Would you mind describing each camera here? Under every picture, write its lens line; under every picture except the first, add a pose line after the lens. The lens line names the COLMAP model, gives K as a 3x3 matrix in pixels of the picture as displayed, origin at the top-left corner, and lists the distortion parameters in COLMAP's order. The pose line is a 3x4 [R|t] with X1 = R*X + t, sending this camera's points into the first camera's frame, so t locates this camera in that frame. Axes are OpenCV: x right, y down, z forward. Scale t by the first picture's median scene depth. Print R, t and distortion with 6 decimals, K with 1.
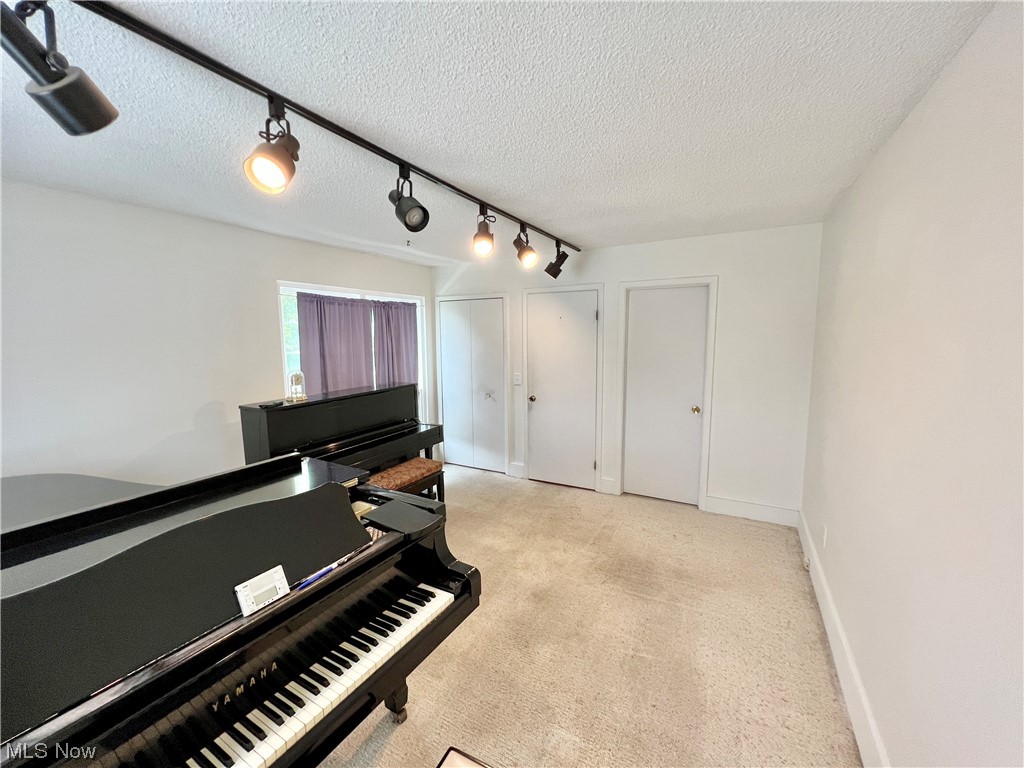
lens RADIAL K [[411.5, 0, 512.0], [0, 411.5, 384.0], [0, 0, 1]] dist [0.000170, 0.000041]
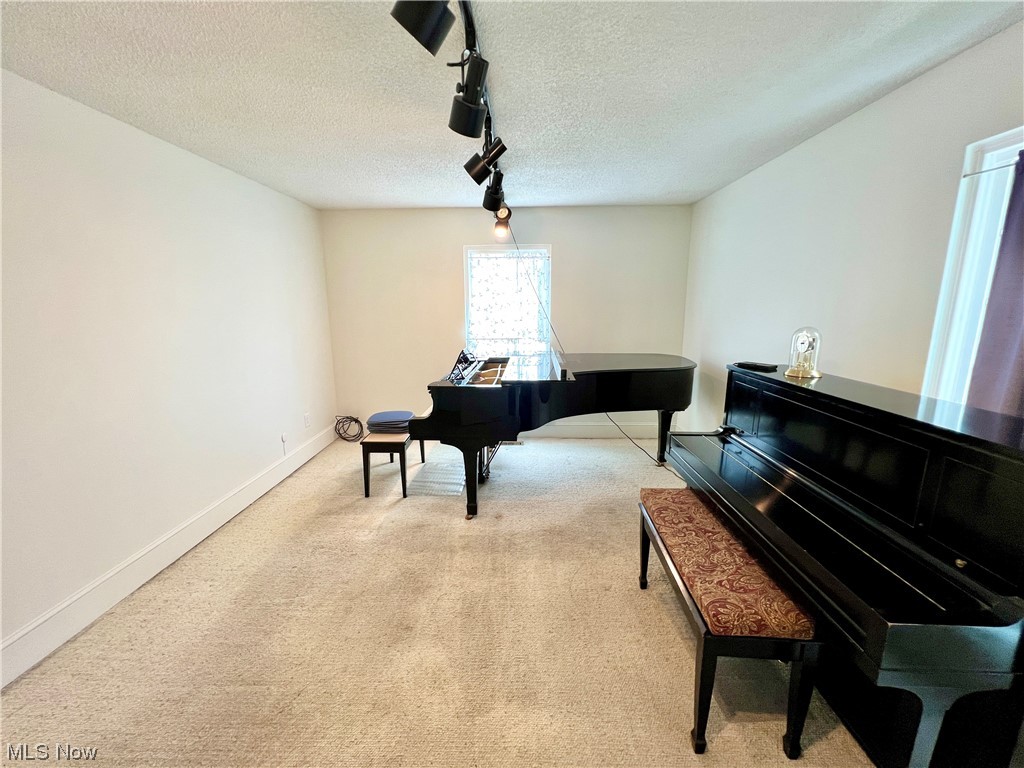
lens RADIAL K [[411.5, 0, 512.0], [0, 411.5, 384.0], [0, 0, 1]] dist [0.000170, 0.000041]
pose [[-0.891786, 0.099434, -0.441396, 0.164623], [-0.038826, 0.955137, 0.293609, -0.130886], [0.450788, 0.278974, -0.847917, 1.502219]]
